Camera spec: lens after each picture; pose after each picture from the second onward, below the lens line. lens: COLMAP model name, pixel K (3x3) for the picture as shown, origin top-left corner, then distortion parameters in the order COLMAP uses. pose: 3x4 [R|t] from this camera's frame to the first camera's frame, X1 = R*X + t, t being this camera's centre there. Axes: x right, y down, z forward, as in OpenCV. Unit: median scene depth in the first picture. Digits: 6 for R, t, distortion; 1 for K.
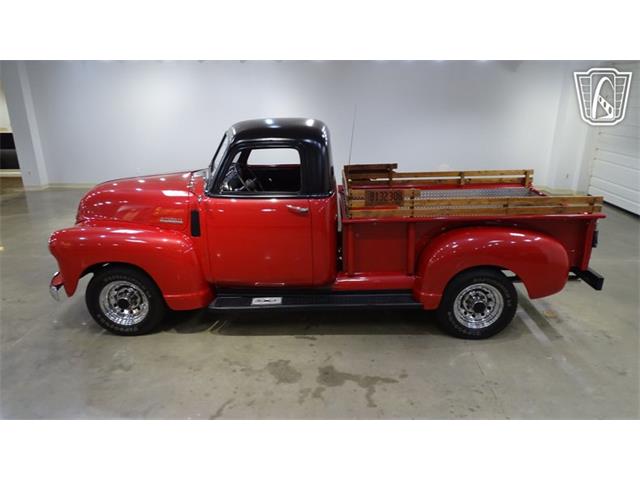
lens RADIAL K [[452.1, 0, 320.6], [0, 452.1, 240.7], [0, 0, 1]] dist [-0.001116, 0.001582]
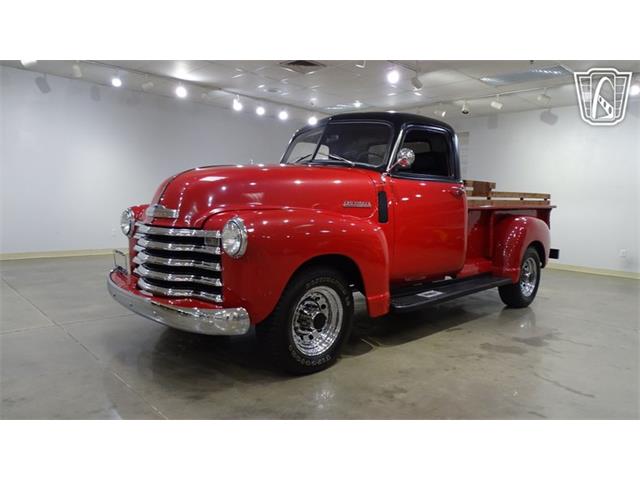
lens RADIAL K [[448.6, 0, 321.6], [0, 448.6, 241.2], [0, 0, 1]] dist [-0.000240, 0.000486]
pose [[0.718555, -0.032829, 0.694694, -0.935324], [0.182567, 0.972758, -0.142868, 0.122946], [-0.671079, 0.229487, 0.704974, 0.494684]]
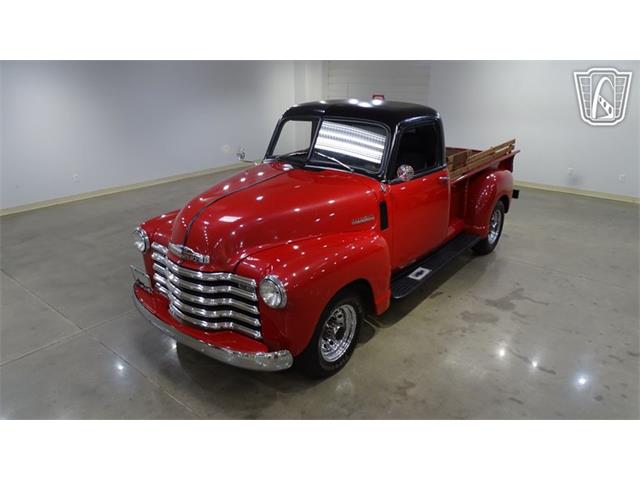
lens RADIAL K [[448.8, 0, 320.1], [0, 448.8, 243.0], [0, 0, 1]] dist [0.002474, -0.000588]
pose [[0.627438, -0.276838, 0.727793, -1.034334], [0.246356, 0.957230, 0.151724, -0.154240], [-0.738668, 0.084099, 0.668803, 0.479901]]
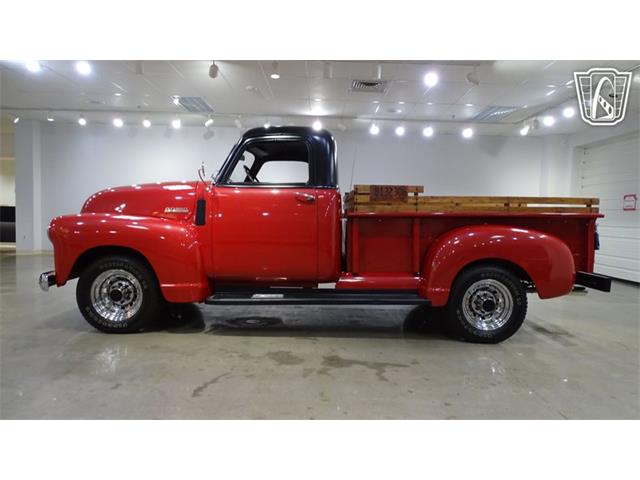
lens RADIAL K [[448.6, 0, 321.6], [0, 448.6, 241.2], [0, 0, 1]] dist [-0.000240, 0.000486]
pose [[0.999334, 0.026330, 0.025260, -0.033733], [-0.018894, 0.965666, -0.259098, 0.272960], [-0.031215, 0.258448, 0.965521, 0.051498]]
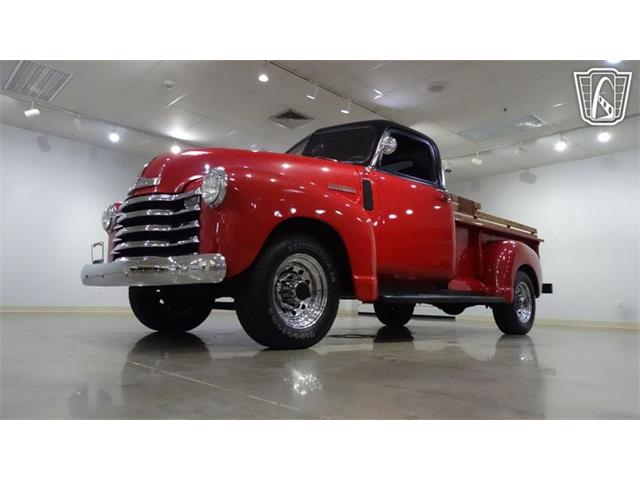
lens RADIAL K [[448.8, 0, 320.1], [0, 448.8, 243.0], [0, 0, 1]] dist [0.002474, -0.000588]
pose [[0.709743, 0.114663, 0.695067, -0.903435], [0.193115, 0.917199, -0.348500, 0.317462], [-0.677475, 0.381573, 0.628832, 0.561539]]
